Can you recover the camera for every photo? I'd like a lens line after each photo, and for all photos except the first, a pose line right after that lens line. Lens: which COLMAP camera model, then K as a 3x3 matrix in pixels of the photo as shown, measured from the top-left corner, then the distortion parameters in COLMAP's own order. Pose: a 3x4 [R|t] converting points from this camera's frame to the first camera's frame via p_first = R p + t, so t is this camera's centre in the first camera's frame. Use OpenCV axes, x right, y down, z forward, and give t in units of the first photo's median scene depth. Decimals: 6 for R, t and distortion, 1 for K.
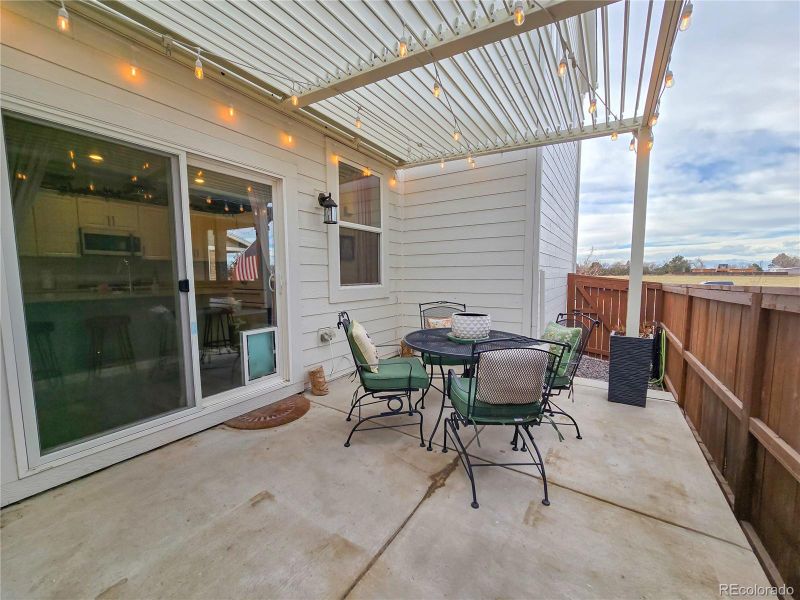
lens RADIAL K [[327.9, 0, 398.6], [0, 327.9, 304.7], [0, 0, 1]] dist [-0.008194, 0.002570]
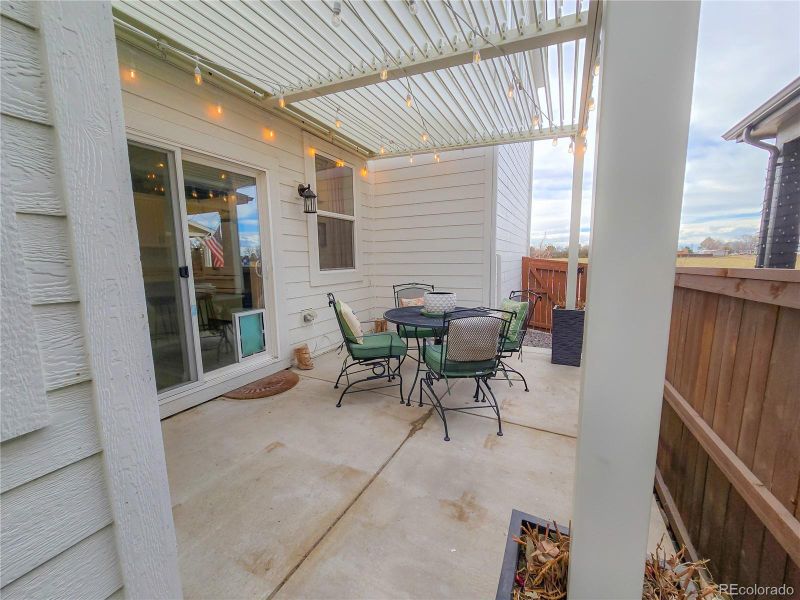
lens RADIAL K [[327.9, 0, 398.6], [0, 327.9, 304.7], [0, 0, 1]] dist [-0.008194, 0.002570]
pose [[0.993768, -0.024588, 0.108724, -0.057949], [0.019532, 0.998689, 0.047321, 0.013417], [-0.109745, -0.044902, 0.992945, -0.164207]]
